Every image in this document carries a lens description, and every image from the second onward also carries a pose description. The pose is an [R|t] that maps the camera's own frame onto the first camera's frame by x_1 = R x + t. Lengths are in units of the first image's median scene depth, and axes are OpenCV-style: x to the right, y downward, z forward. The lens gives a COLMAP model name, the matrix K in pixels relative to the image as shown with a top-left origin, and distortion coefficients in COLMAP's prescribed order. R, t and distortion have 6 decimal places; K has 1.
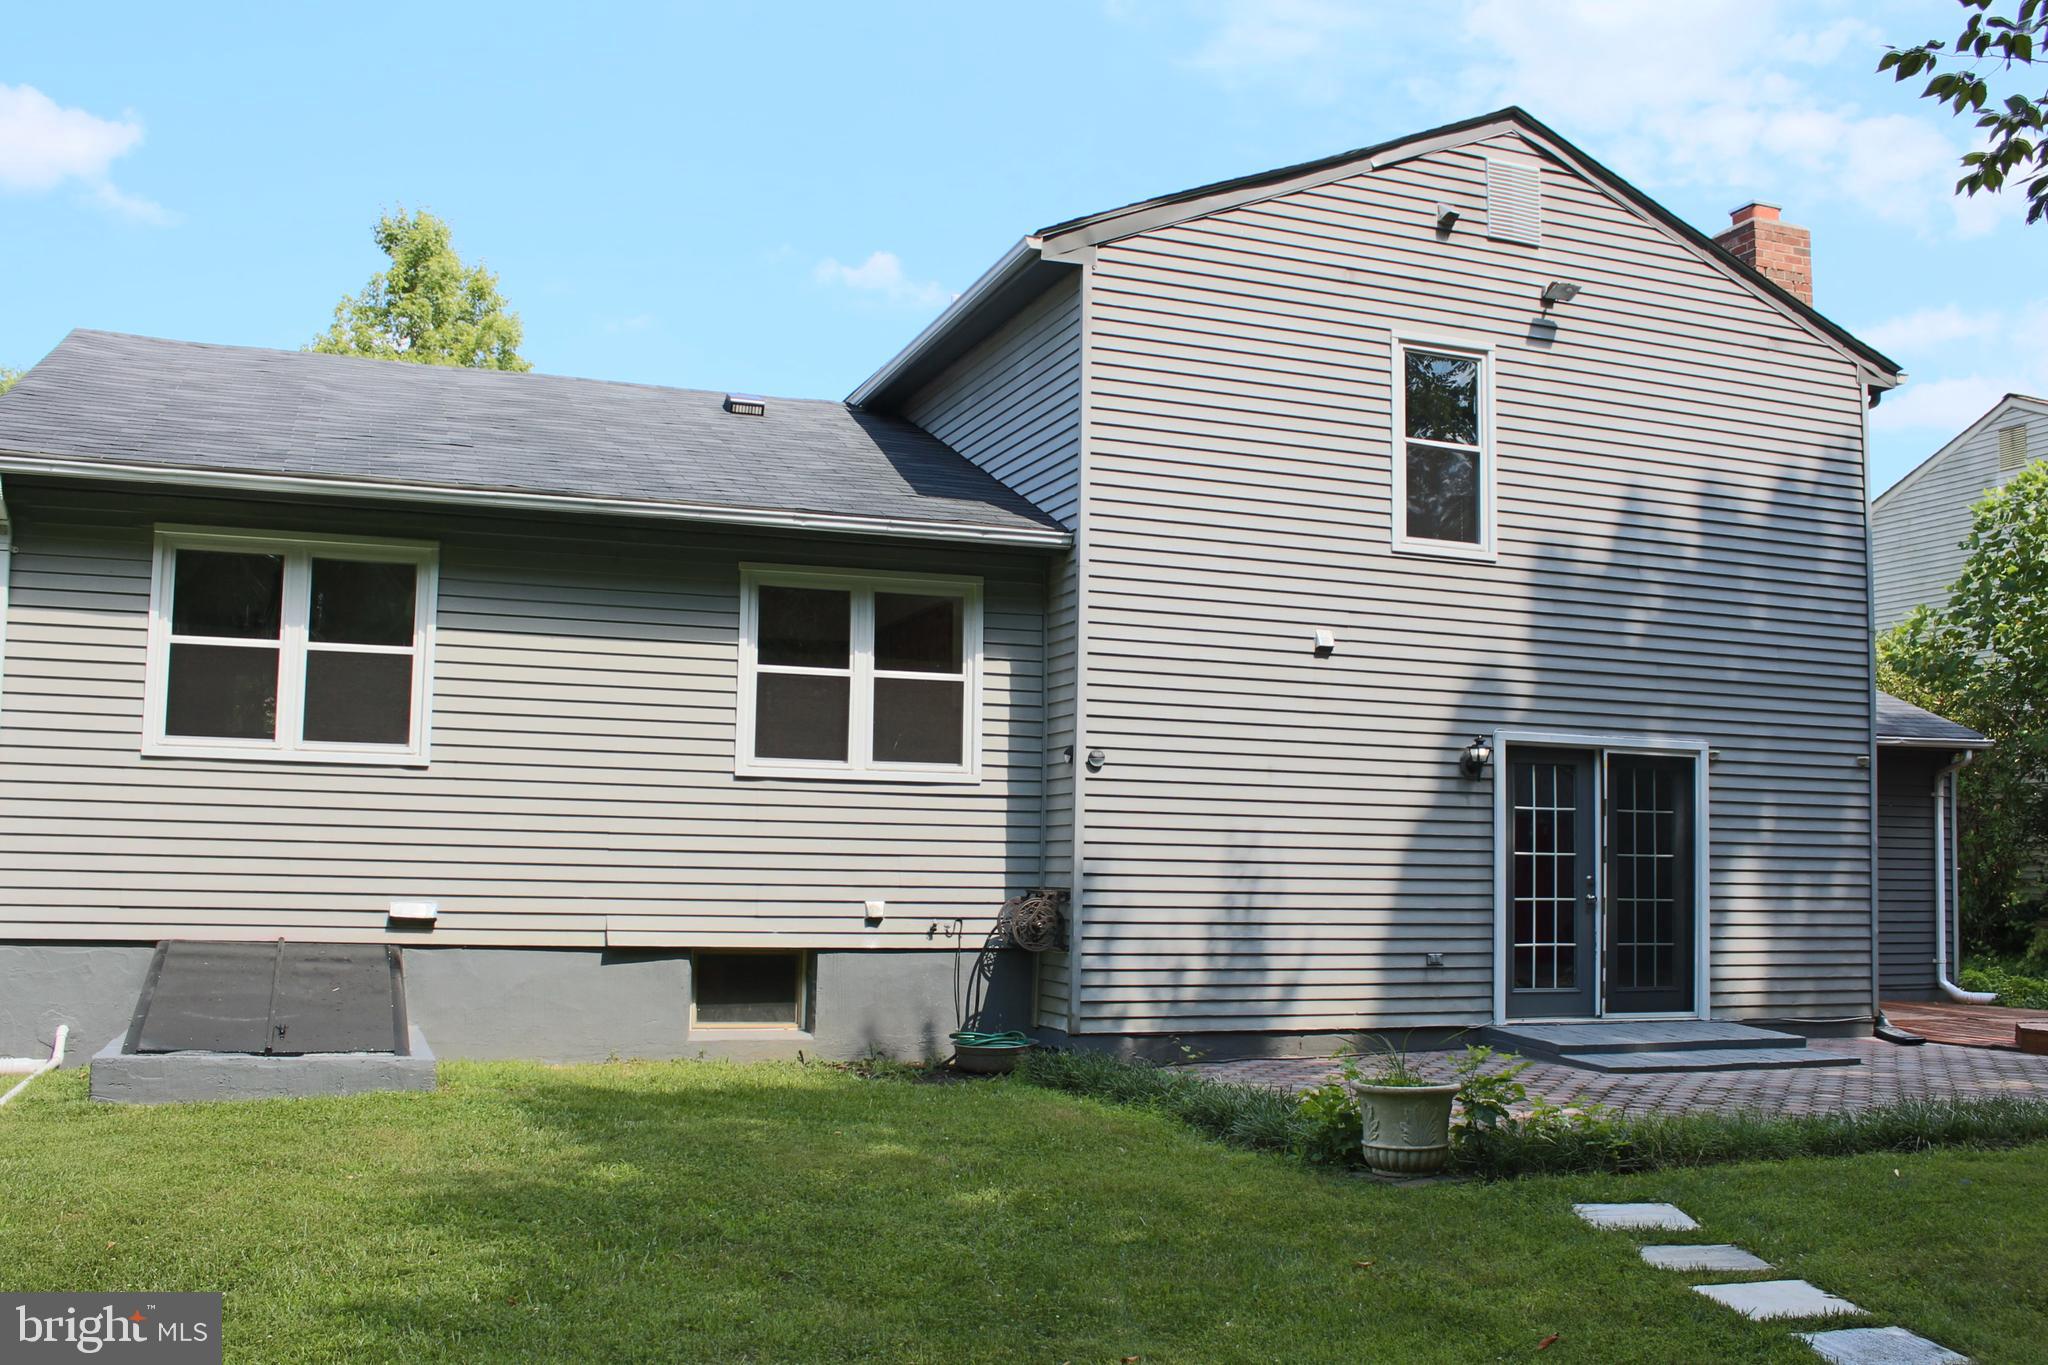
lens RADIAL K [[1889.5, 0, 1070.9], [0, 1889.5, 703.7], [0, 0, 1]] dist [-0.169691, 0.140586]
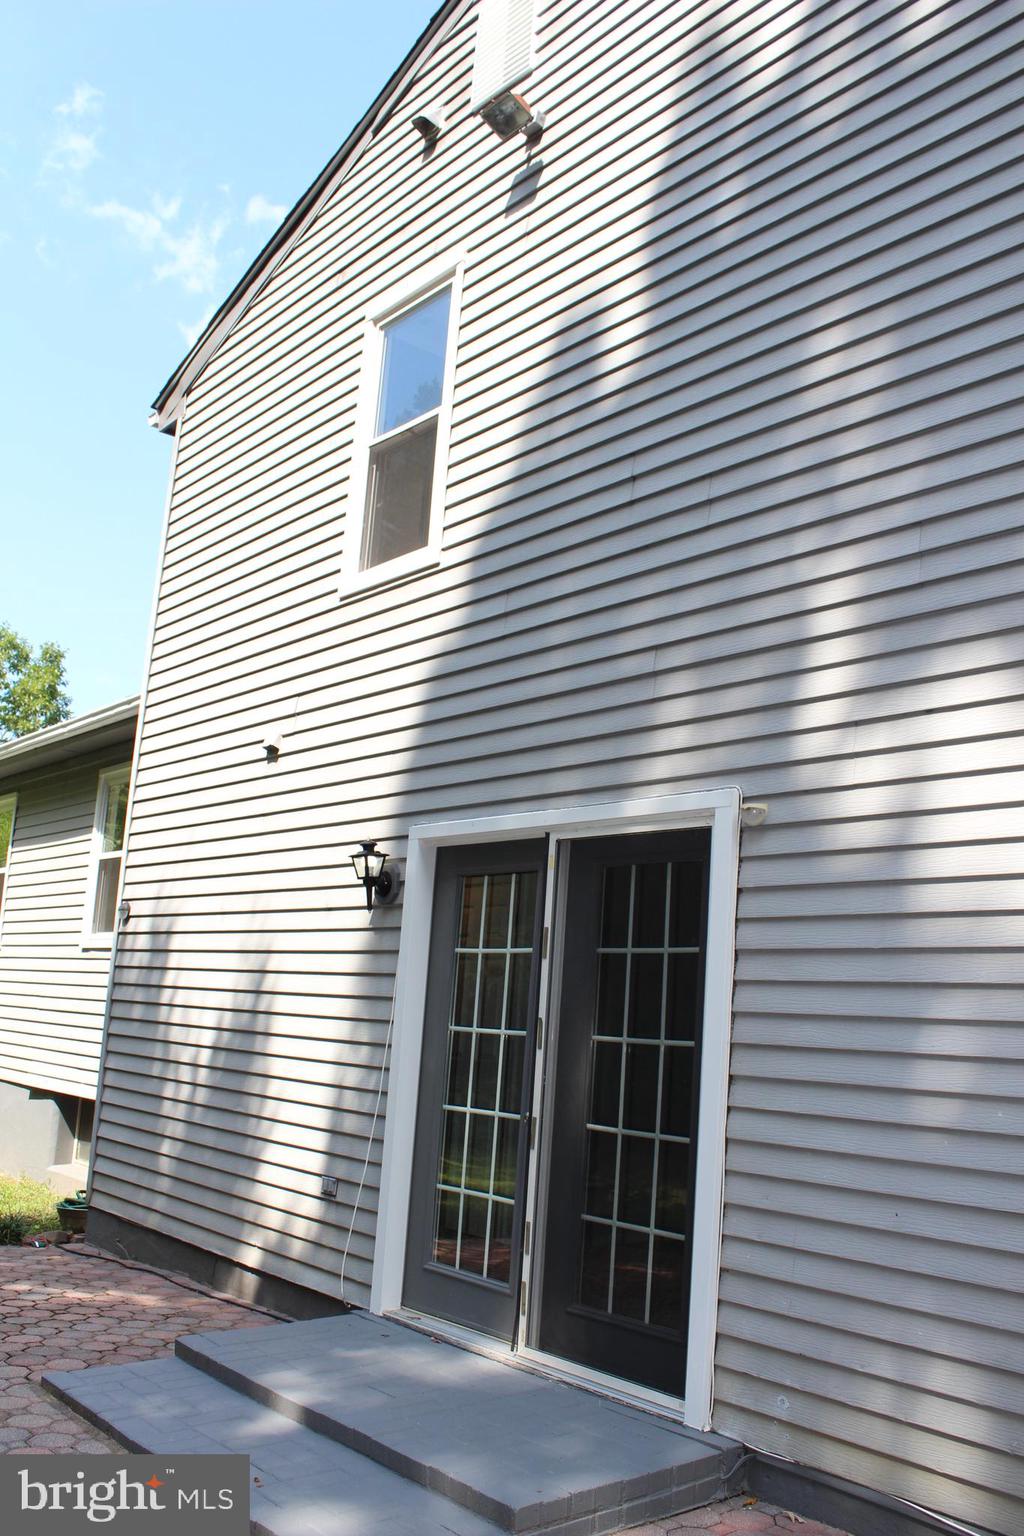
lens RADIAL K [[1392.2, 0, 512.0], [0, 1392.2, 768.0], [0, 0, 1]] dist [-0.141013, 0.145780]
pose [[0.312746, -0.169636, -0.934566, 0.718213], [0.025489, 0.985067, -0.170273, 0.080111], [0.949495, 0.029431, 0.312400, 0.944930]]
